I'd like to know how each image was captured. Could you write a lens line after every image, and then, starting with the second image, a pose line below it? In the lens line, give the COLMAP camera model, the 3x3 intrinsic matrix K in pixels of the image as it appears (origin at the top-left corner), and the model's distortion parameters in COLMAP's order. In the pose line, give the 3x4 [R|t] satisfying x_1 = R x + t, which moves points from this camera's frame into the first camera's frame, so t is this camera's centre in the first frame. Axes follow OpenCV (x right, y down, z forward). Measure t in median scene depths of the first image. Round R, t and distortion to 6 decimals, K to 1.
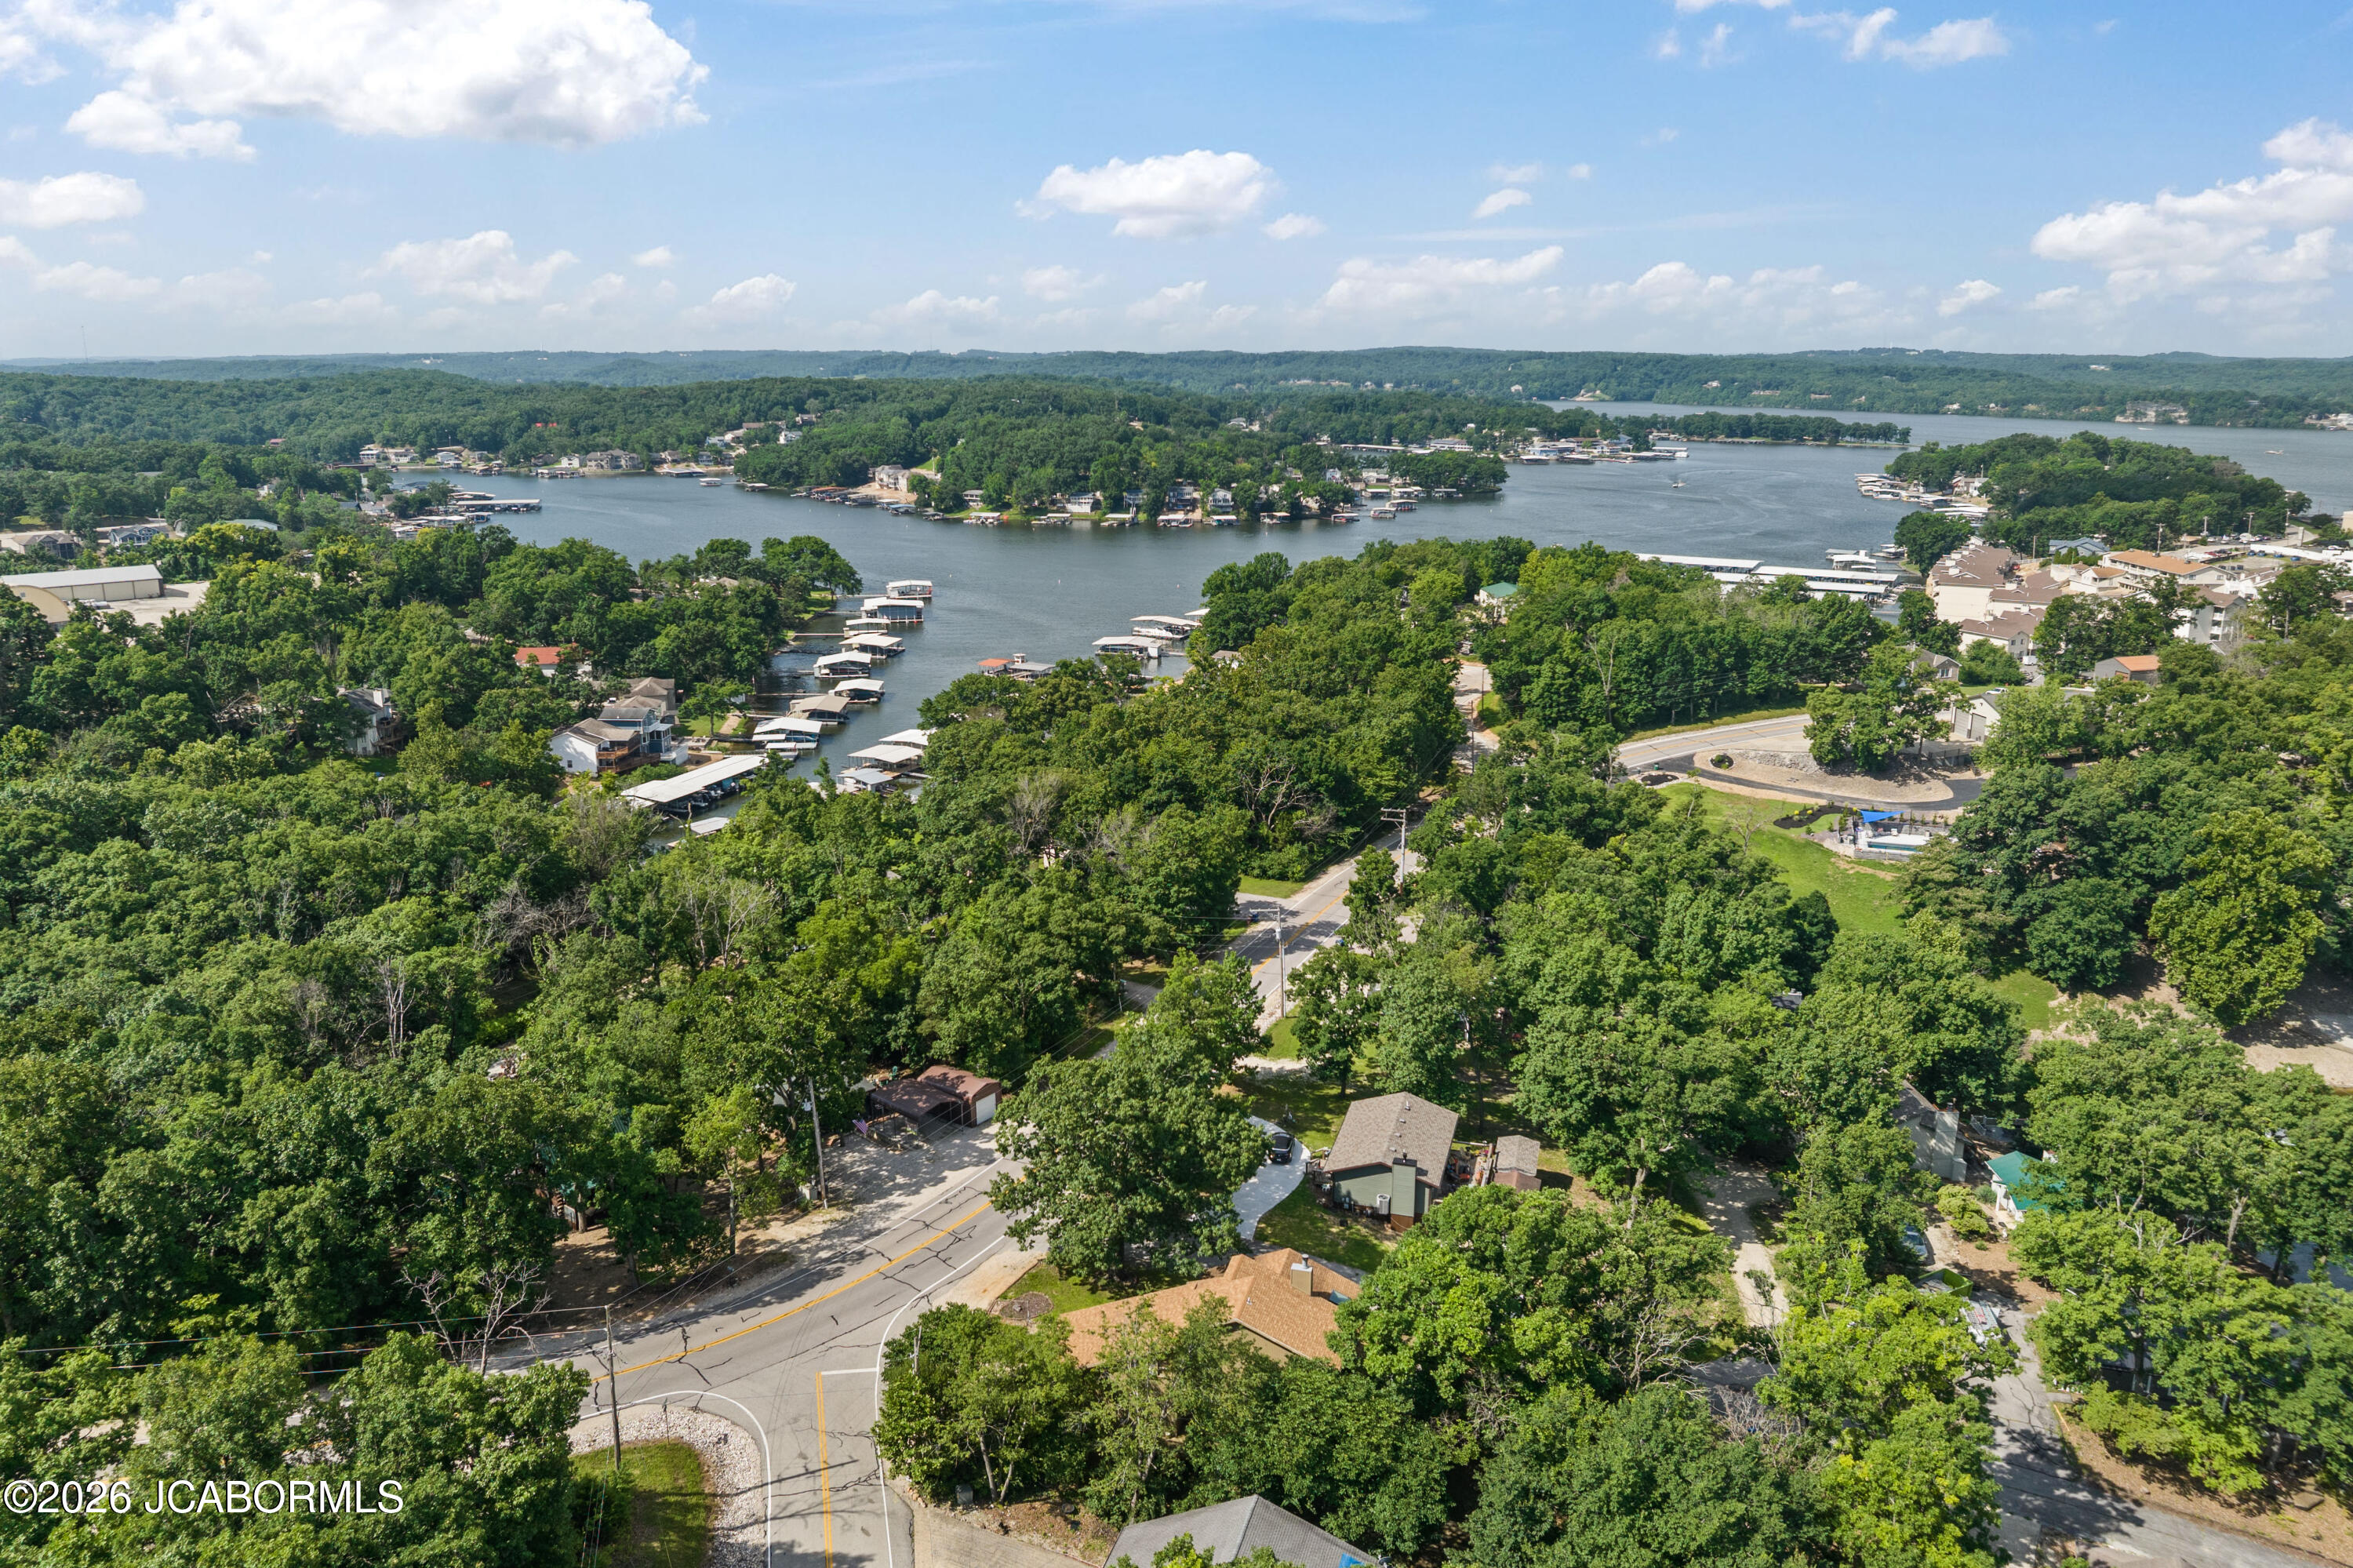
lens RADIAL K [[1786.2, 0, 1175.5], [0, 1786.2, 693.7], [0, 0, 1]] dist [-0.071528, 0.053499]
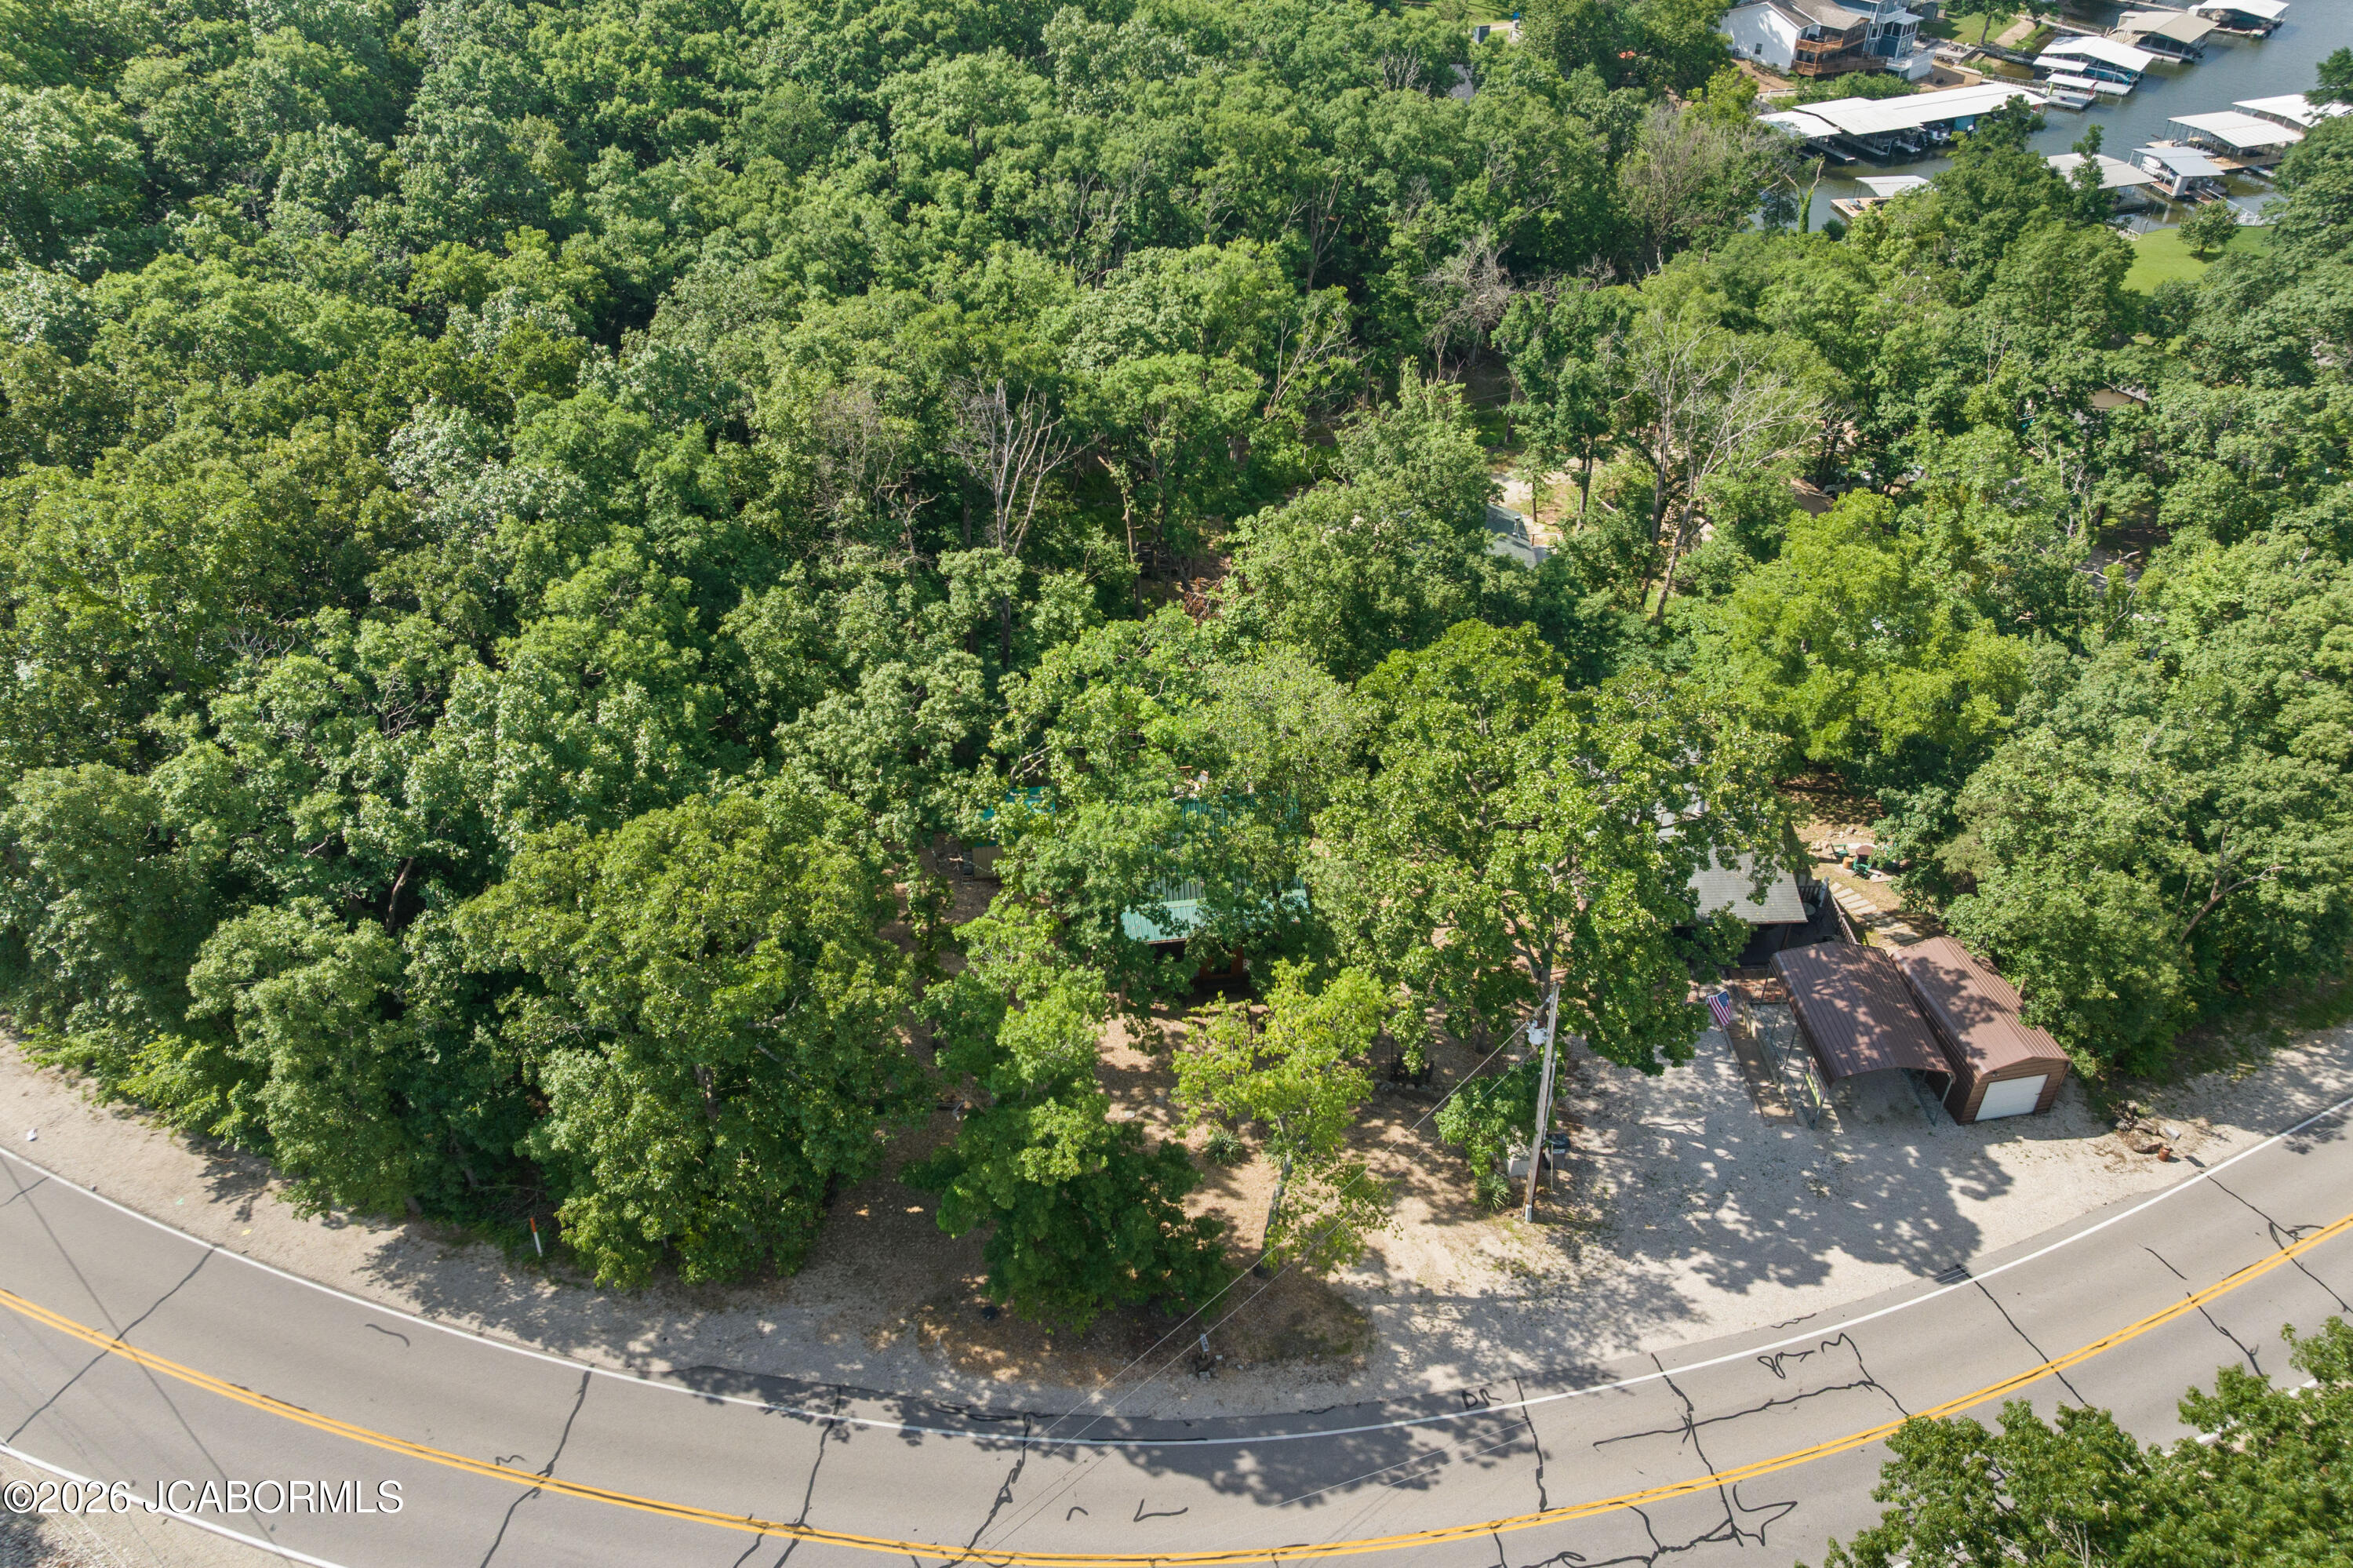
lens RADIAL K [[1786.2, 0, 1175.5], [0, 1786.2, 693.7], [0, 0, 1]] dist [-0.071528, 0.053499]
pose [[0.746328, 0.381655, -0.545283, -0.029015], [-0.138004, 0.890193, 0.434179, -0.004895], [0.651114, -0.248789, 0.717046, 0.266886]]
